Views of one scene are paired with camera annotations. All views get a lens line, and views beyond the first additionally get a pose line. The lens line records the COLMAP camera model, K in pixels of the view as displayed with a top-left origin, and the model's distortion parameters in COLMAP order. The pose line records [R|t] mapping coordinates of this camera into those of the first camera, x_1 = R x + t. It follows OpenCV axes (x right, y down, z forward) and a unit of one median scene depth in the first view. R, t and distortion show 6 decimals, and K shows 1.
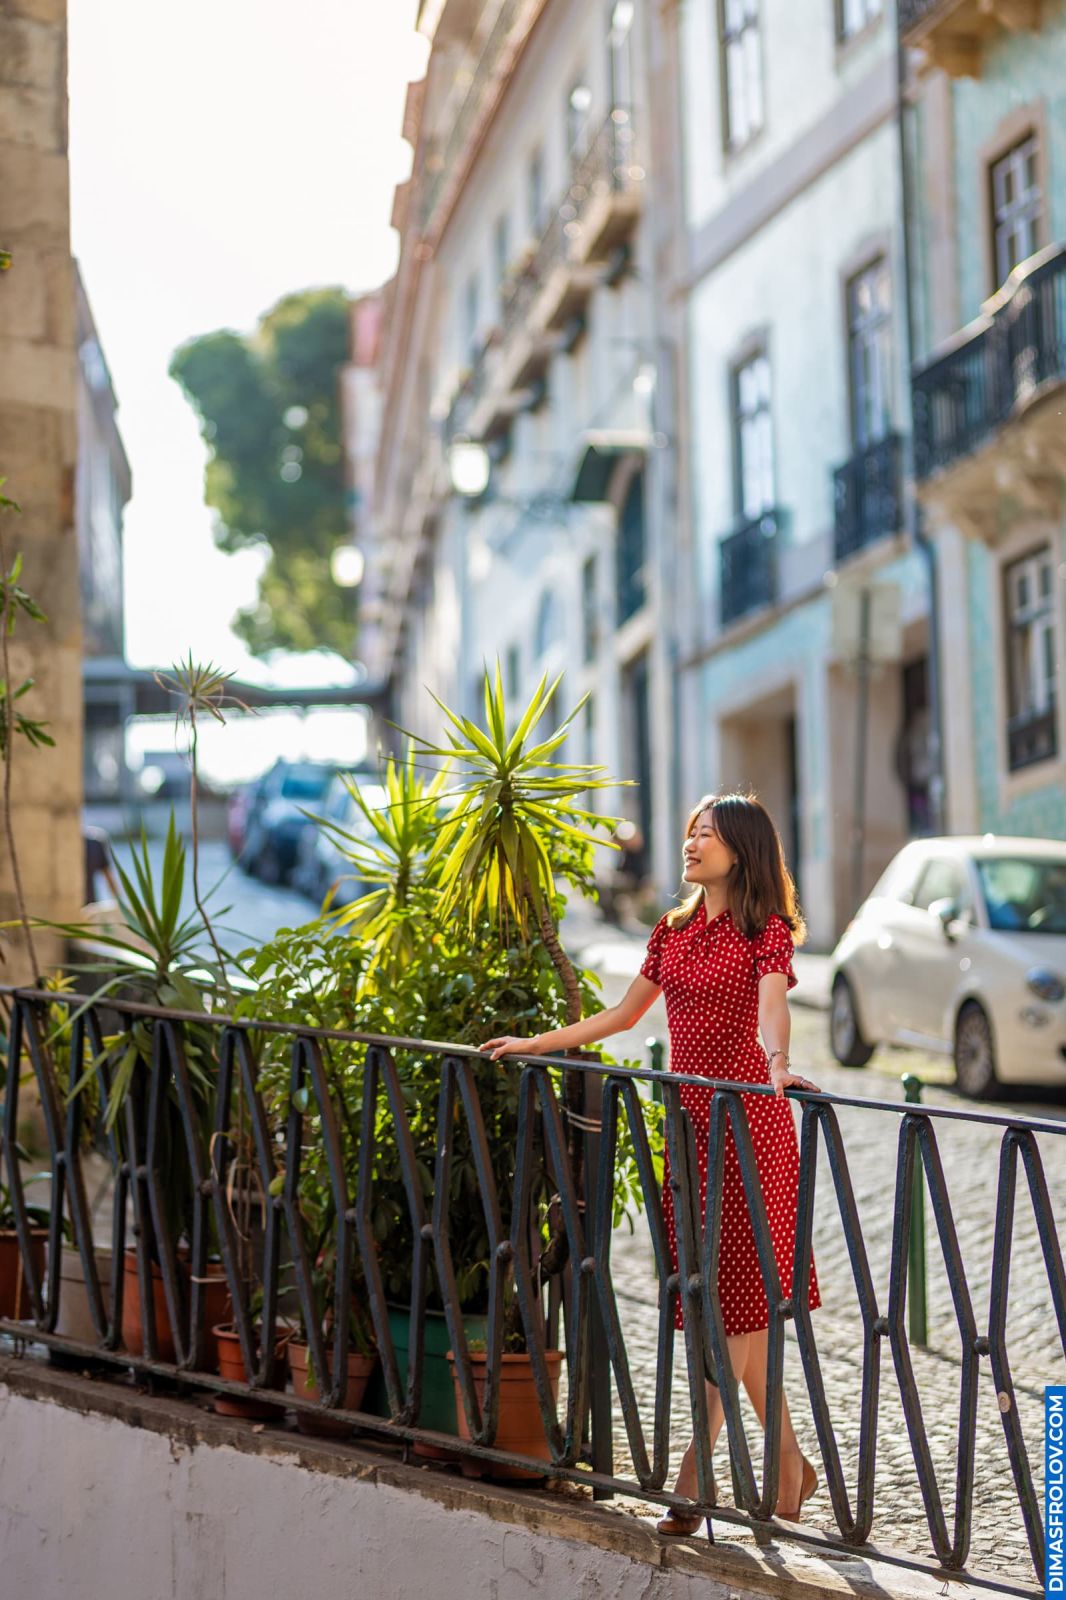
lens RADIAL K [[3370.5, 0, 489.9], [0, 3370.5, 801.3], [0, 0, 1]] dist [0.053874, -1.152513]
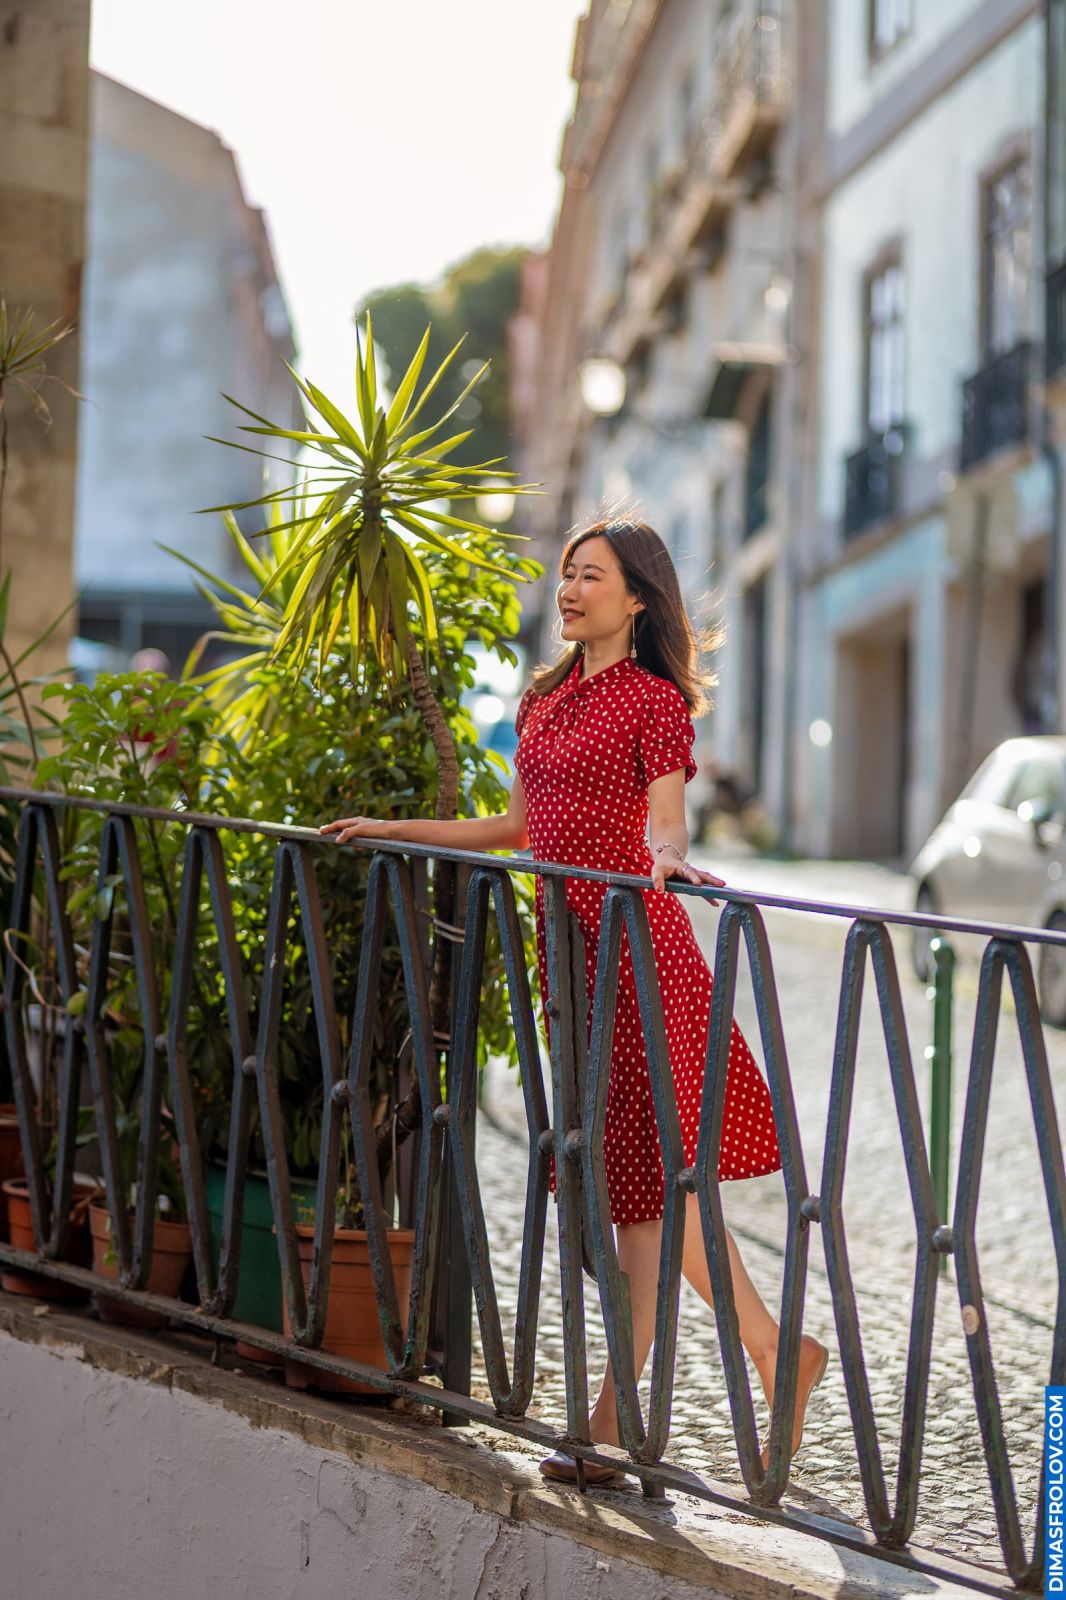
lens RADIAL K [[3241.0, 0, 490.8], [0, 3241.0, 796.9], [0, 0, 1]] dist [-0.038043, 0.266647]
pose [[0.997688, 0.047121, -0.048977, 0.066919], [-0.046533, 0.998831, 0.013076, 0.052112], [0.049536, -0.010767, 0.998714, 0.255505]]
